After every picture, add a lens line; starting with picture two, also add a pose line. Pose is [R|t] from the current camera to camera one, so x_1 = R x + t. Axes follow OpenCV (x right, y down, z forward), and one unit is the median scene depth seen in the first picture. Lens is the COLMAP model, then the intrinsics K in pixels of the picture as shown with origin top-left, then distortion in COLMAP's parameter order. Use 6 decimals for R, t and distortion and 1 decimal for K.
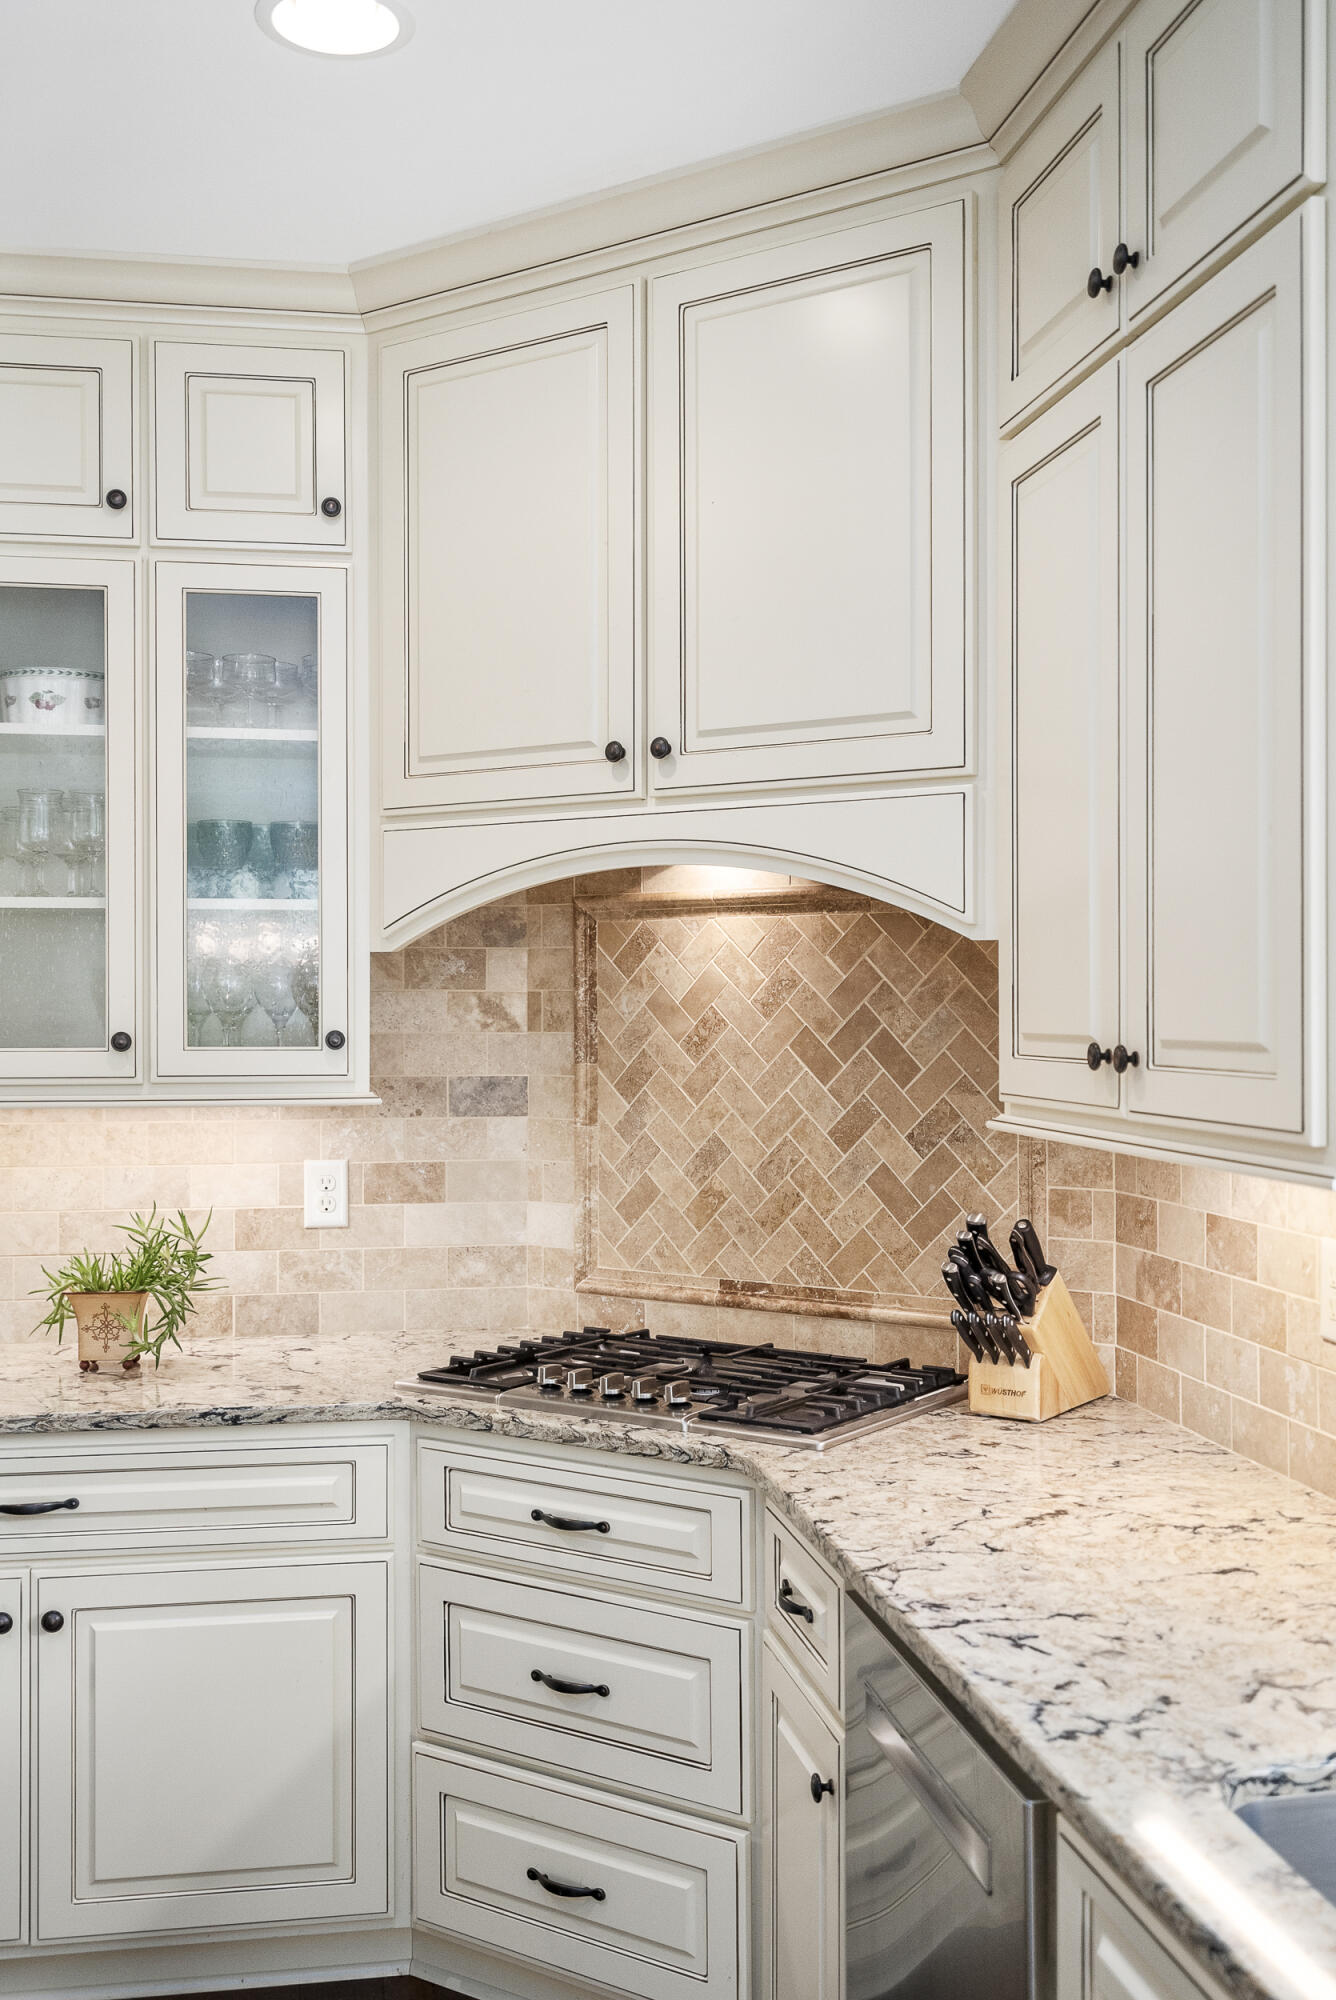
lens RADIAL K [[1977.0, 0, 668.0], [0, 1977.0, 1000.0], [0, 0, 1]] dist [0.018673, 0.158425]
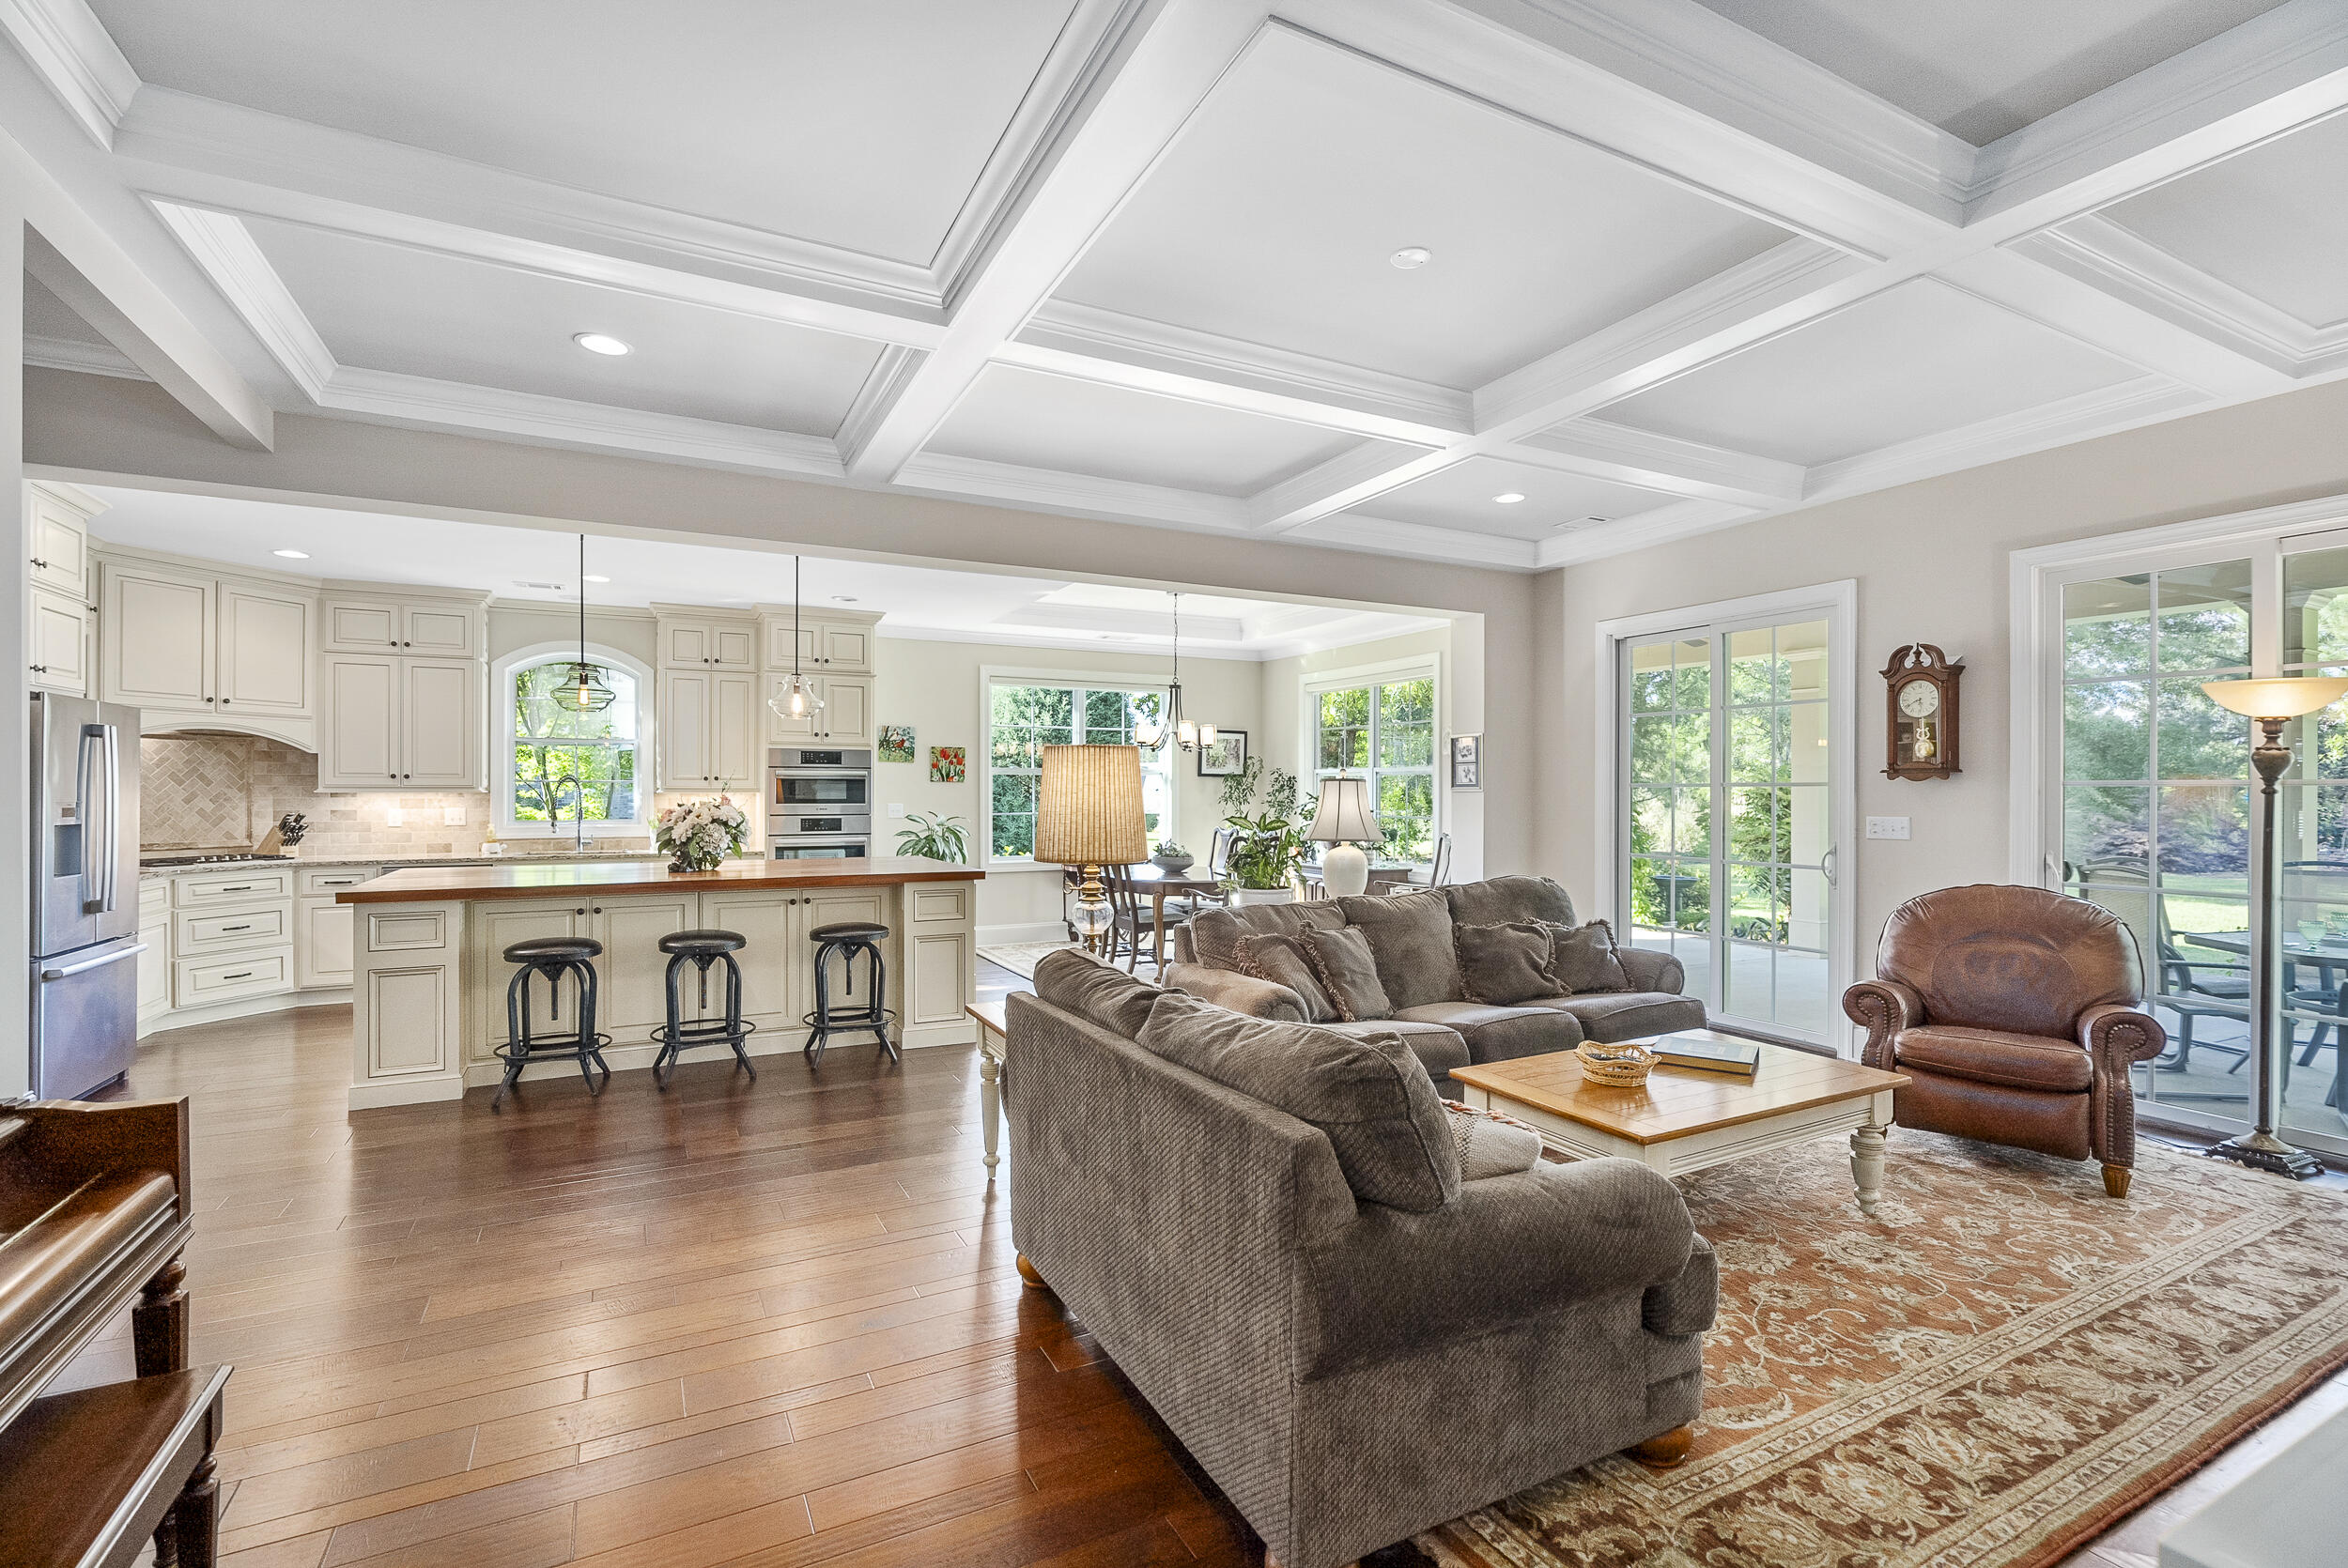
lens RADIAL K [[1047.5, 0, 1163.1], [0, 1047.5, 791.5], [0, 0, 1]] dist [0.000127, 0.000429]
pose [[-0.286361, 0.000045, 0.958122, -2.326855], [-0.003641, 0.999993, -0.001135, 0.047253], [-0.958115, -0.003814, -0.286359, -0.195412]]
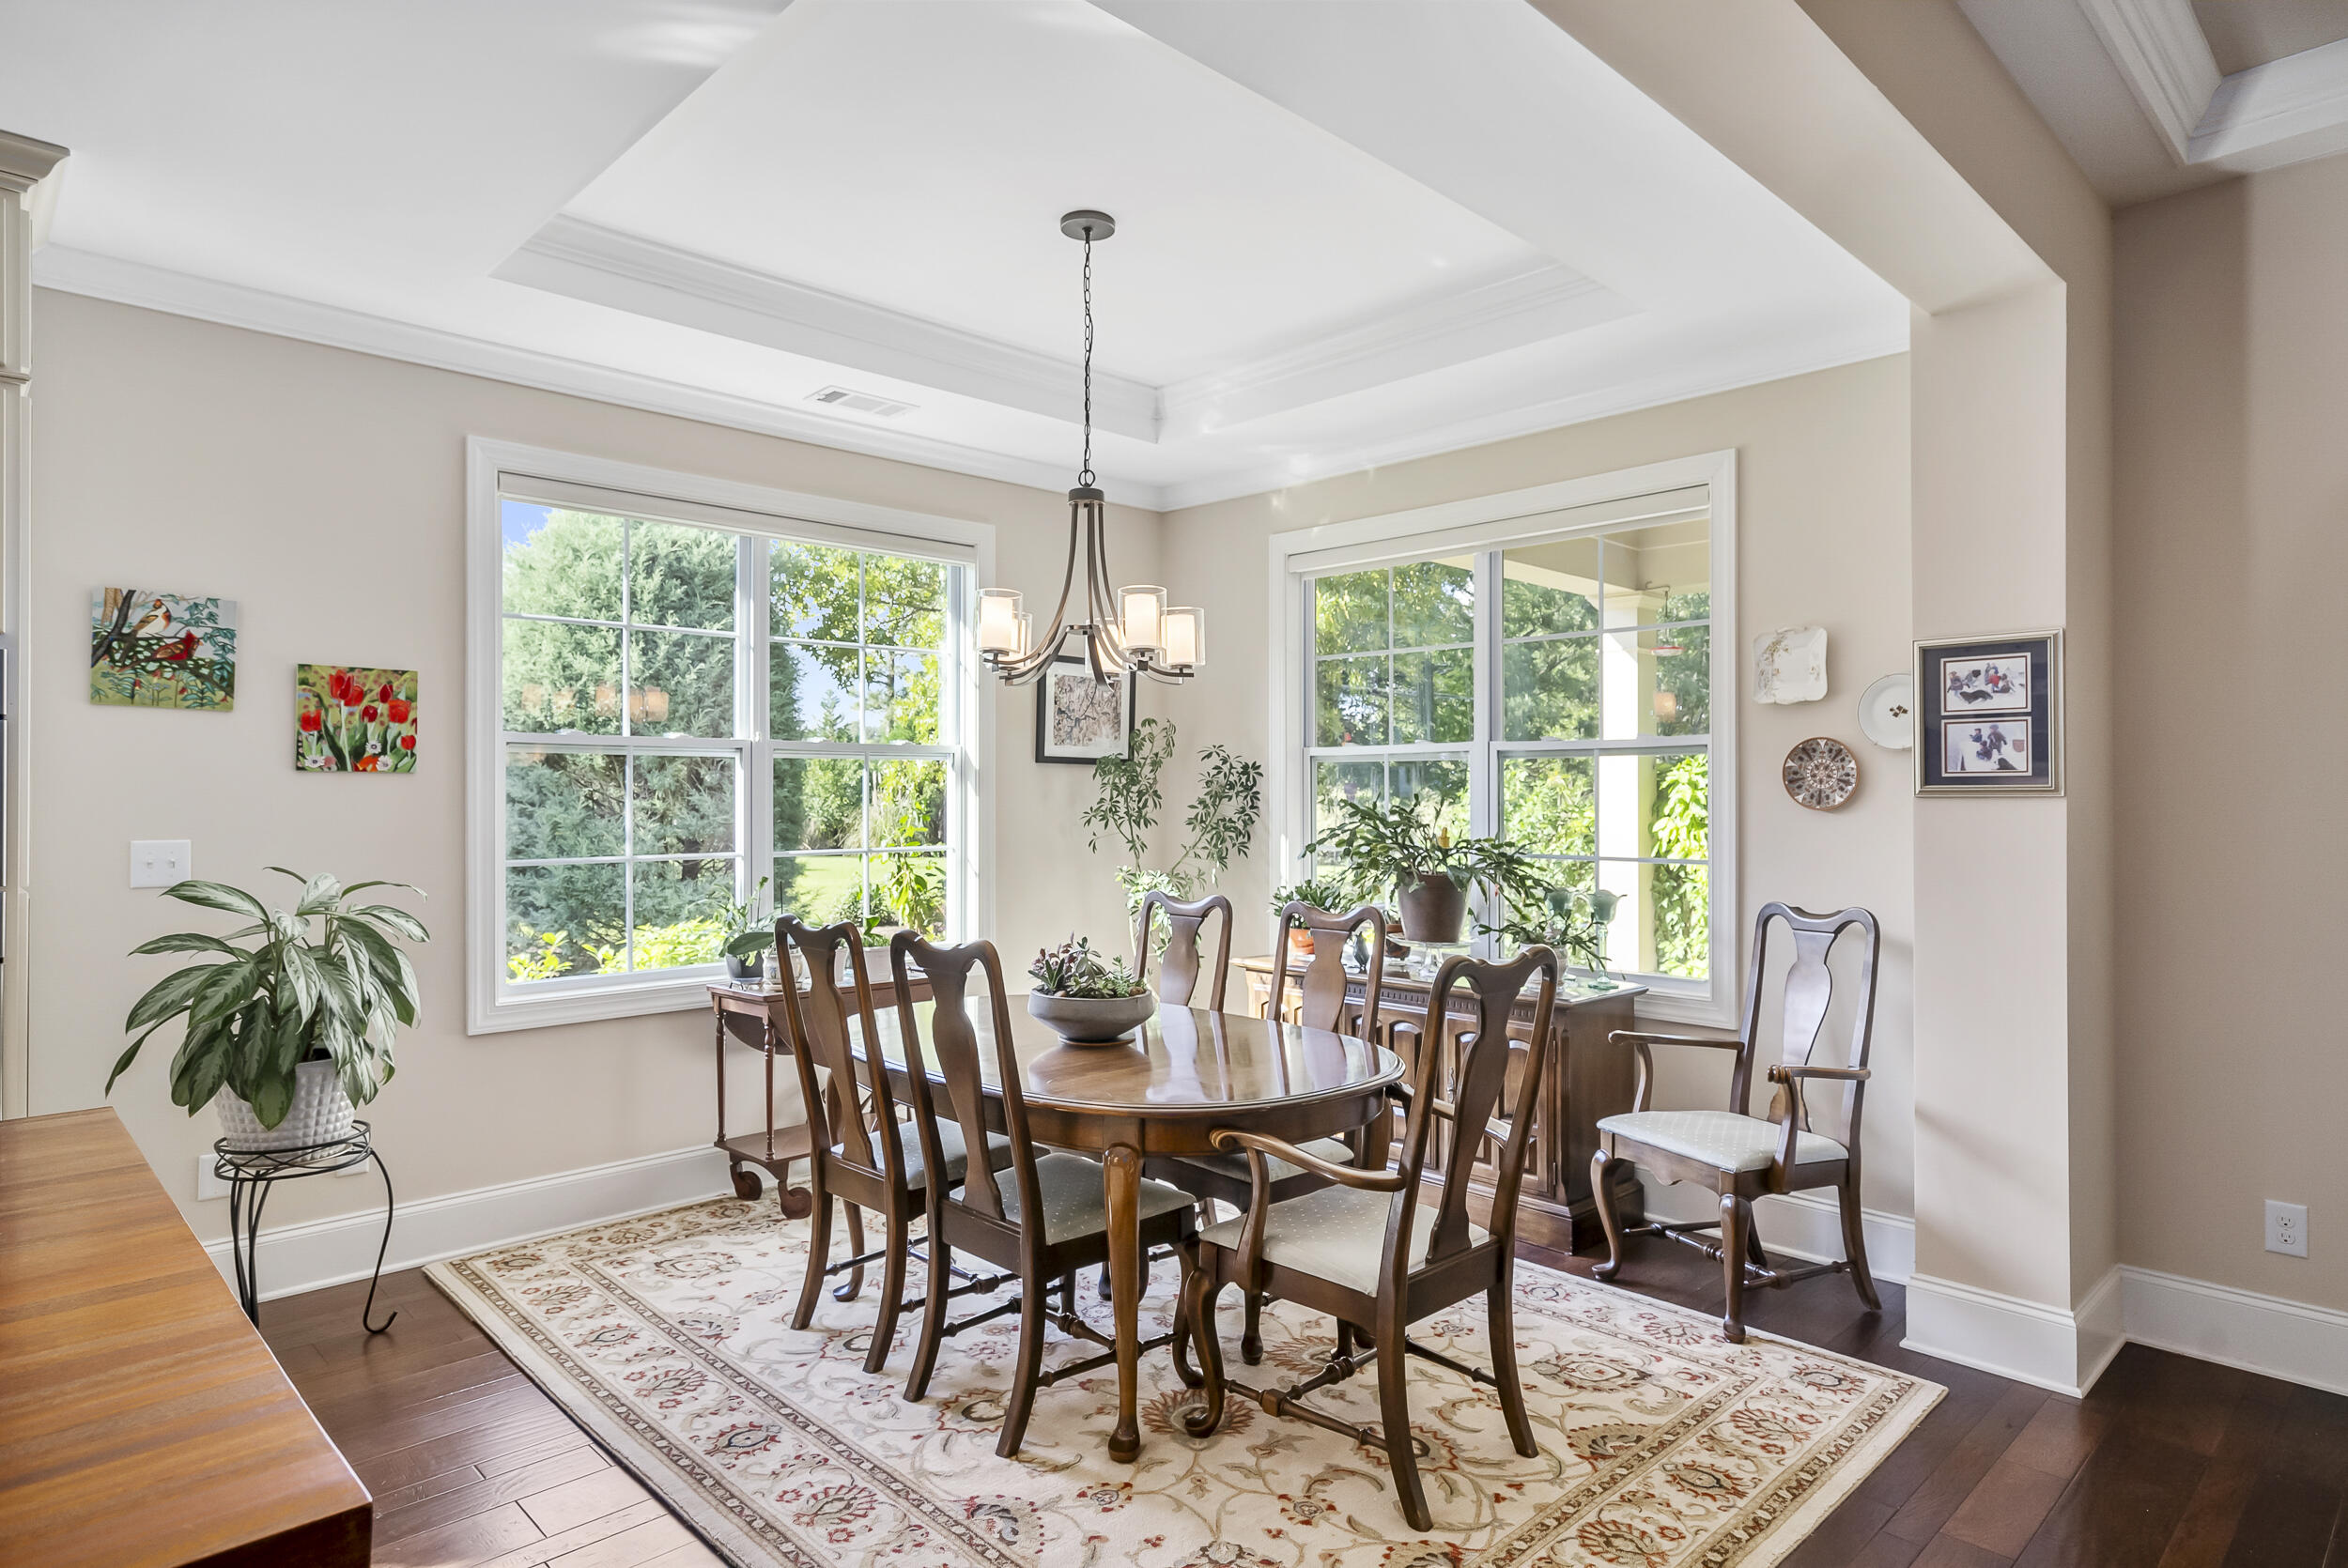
lens RADIAL K [[1312.0, 0, 1171.5], [0, 1312.0, 792.9], [0, 0, 1]] dist [0.002295, 0.001724]
pose [[-0.554674, 0.002816, 0.832063, -0.886114], [-0.000402, 0.999993, -0.003652, 0.042971], [-0.832068, -0.002360, -0.554669, -0.395404]]
